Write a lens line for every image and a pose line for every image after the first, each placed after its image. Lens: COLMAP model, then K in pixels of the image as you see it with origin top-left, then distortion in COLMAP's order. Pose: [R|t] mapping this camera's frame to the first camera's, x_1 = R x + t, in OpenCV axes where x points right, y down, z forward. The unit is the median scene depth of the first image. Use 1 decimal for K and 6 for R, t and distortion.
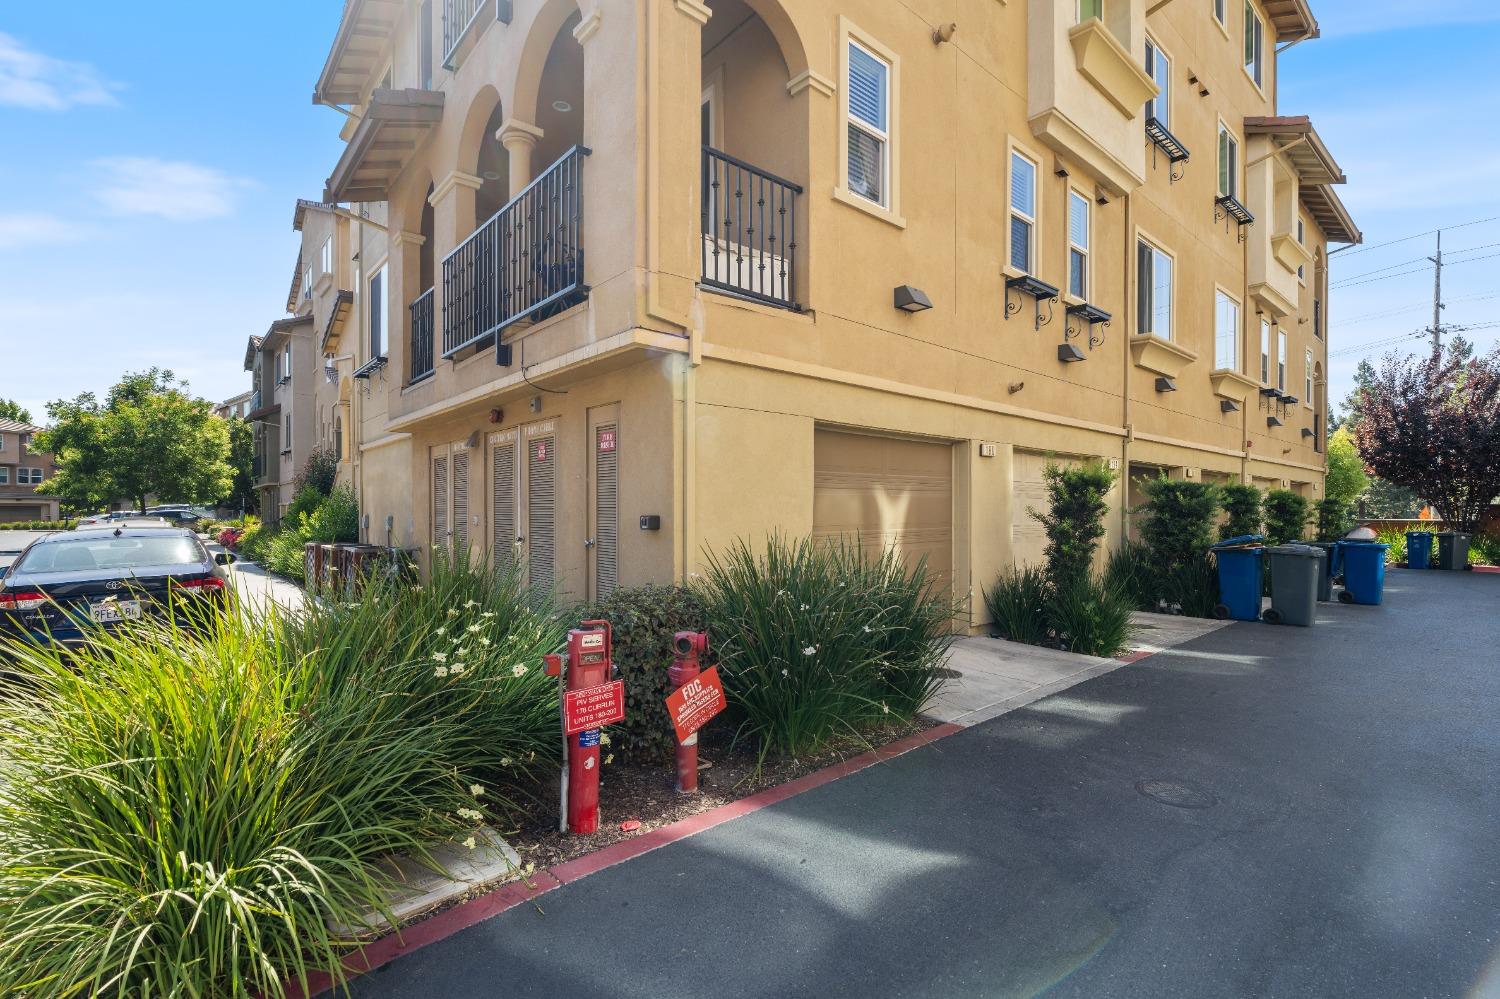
lens RADIAL K [[685.9, 0, 744.8], [0, 685.9, 503.8], [0, 0, 1]] dist [-0.005407, 0.001280]
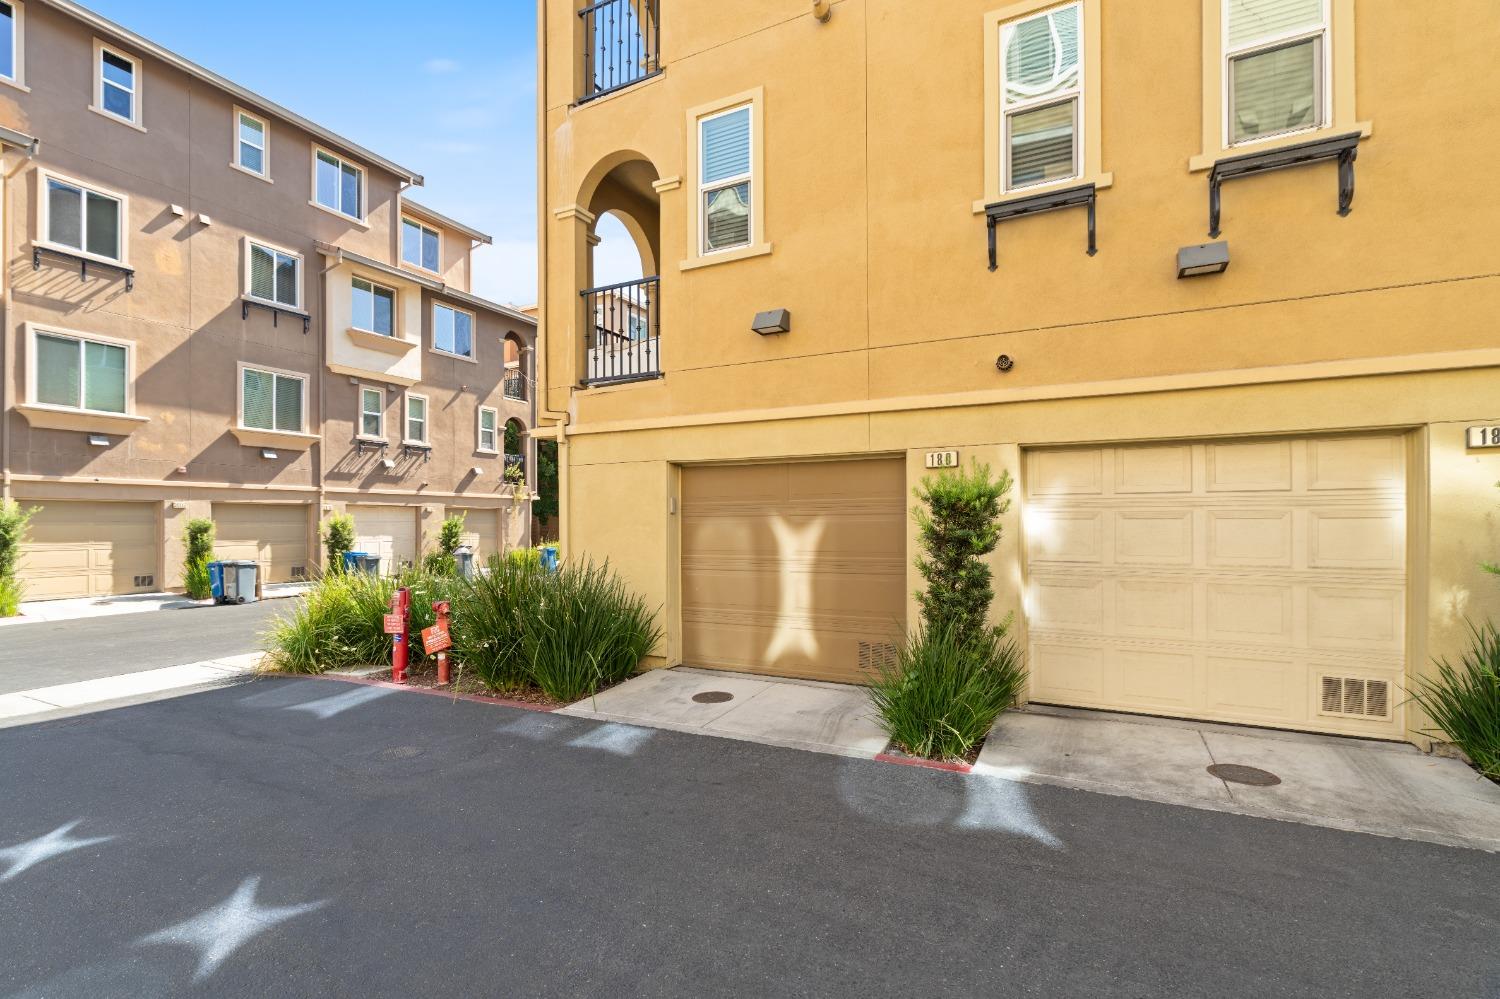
lens RADIAL K [[685.9, 0, 758.2], [0, 685.9, 512.9], [0, 0, 1]] dist [-0.005407, 0.001280]
pose [[0.386329, -0.017905, -0.922187, 1.227098], [0.010873, 0.999830, -0.014858, -0.012025], [0.922297, -0.004287, 0.386458, 0.650311]]
